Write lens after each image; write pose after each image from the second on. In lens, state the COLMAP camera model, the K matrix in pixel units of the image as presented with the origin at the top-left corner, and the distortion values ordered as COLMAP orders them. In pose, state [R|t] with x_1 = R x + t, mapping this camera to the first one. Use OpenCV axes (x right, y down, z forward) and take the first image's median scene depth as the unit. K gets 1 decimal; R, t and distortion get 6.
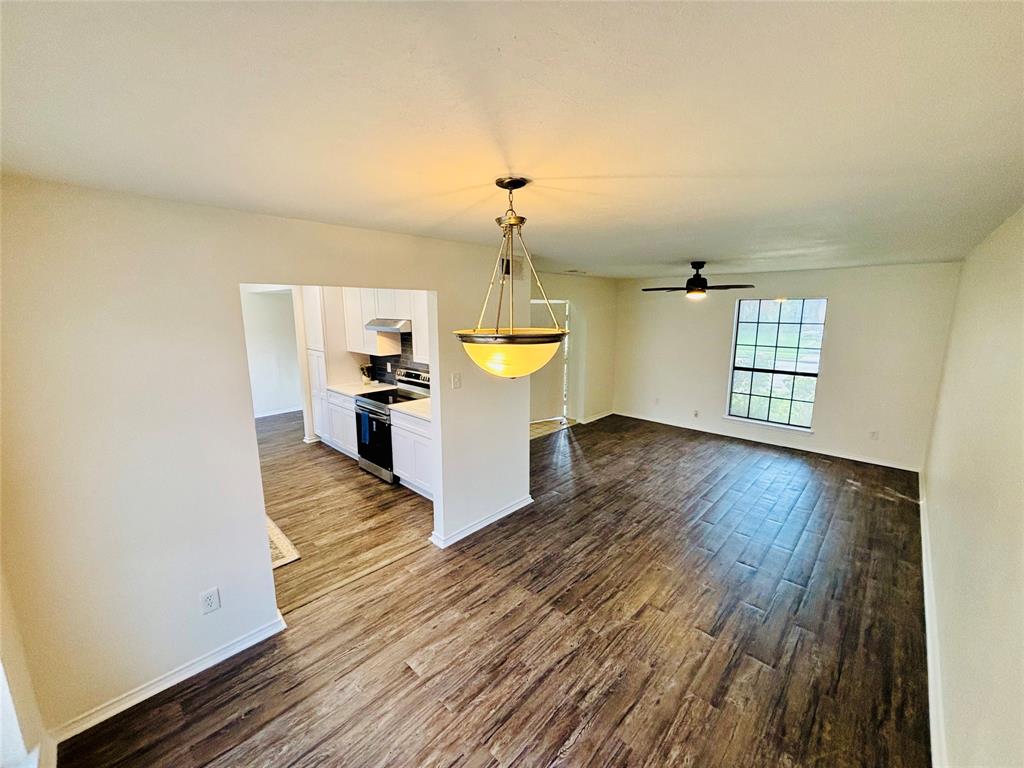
lens RADIAL K [[414.1, 0, 516.0], [0, 414.1, 371.8], [0, 0, 1]] dist [0.002328, 0.000050]
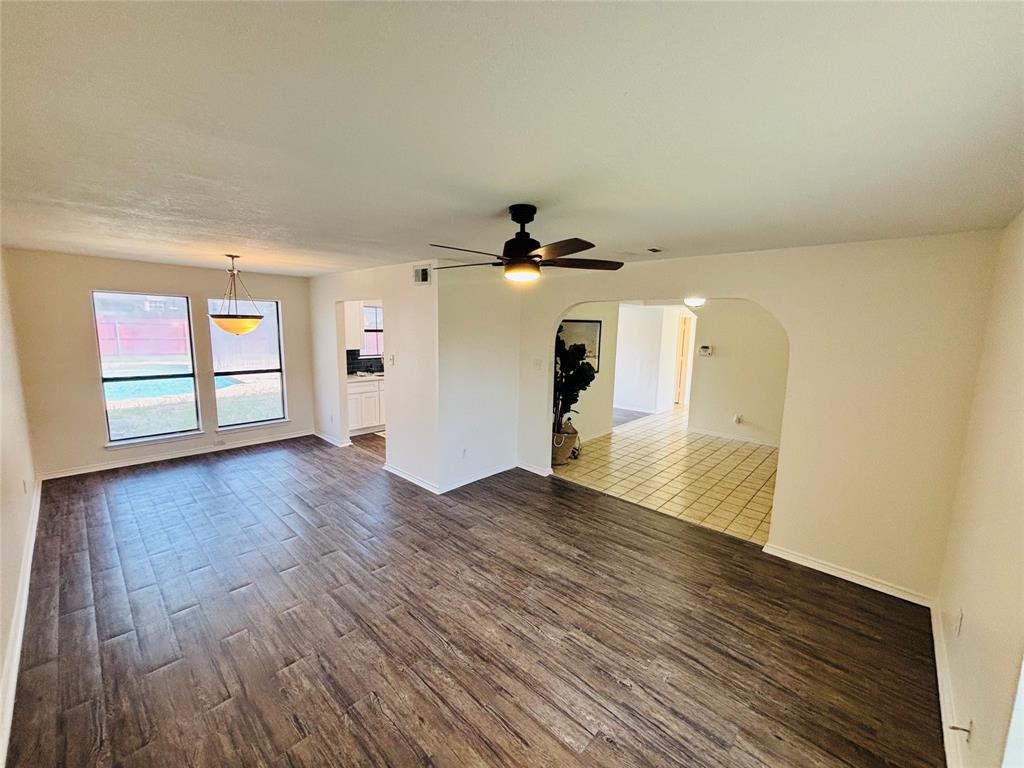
lens RADIAL K [[411.0, 0, 512.0], [0, 411.0, 384.0], [0, 0, 1]] dist [0.006692, 0.000299]
pose [[0.003646, 0.143744, -0.989608, 0.901452], [-0.172263, 0.974911, 0.140974, -0.122731], [0.985044, 0.169959, 0.028316, 0.964349]]
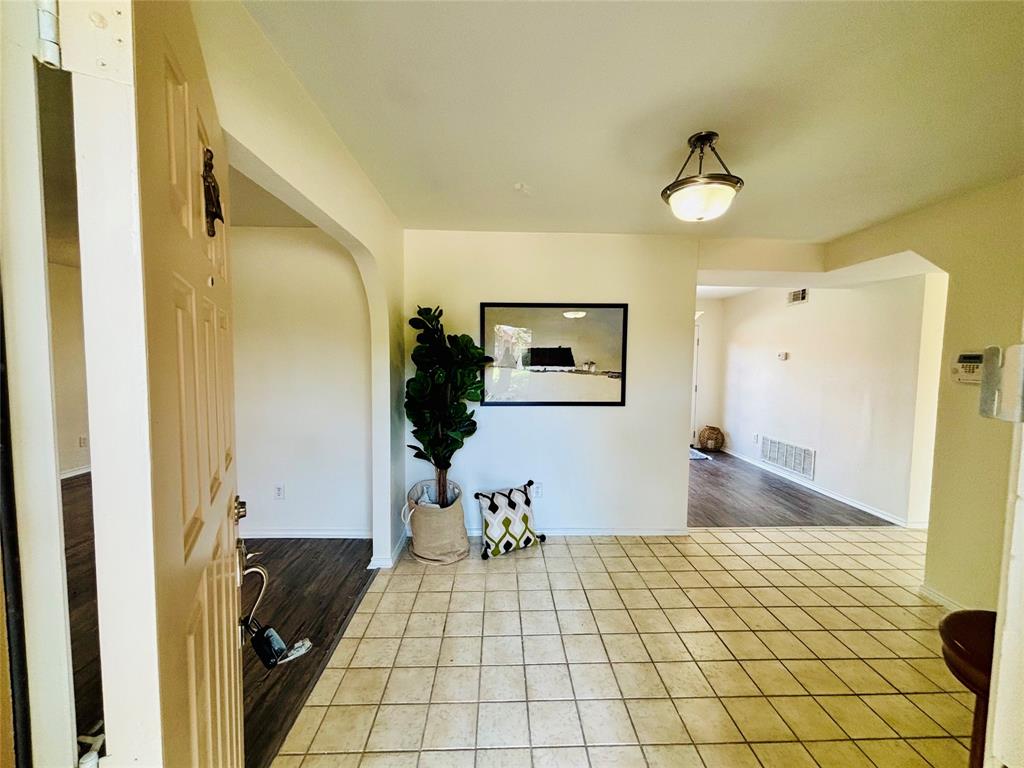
lens RADIAL K [[411.0, 0, 512.0], [0, 411.0, 384.0], [0, 0, 1]] dist [0.006692, 0.000299]
pose [[-0.703689, 0.041614, -0.709288, 0.186082], [-0.120620, 0.976796, 0.176976, -0.152319], [0.700195, 0.210090, -0.682341, 1.599475]]
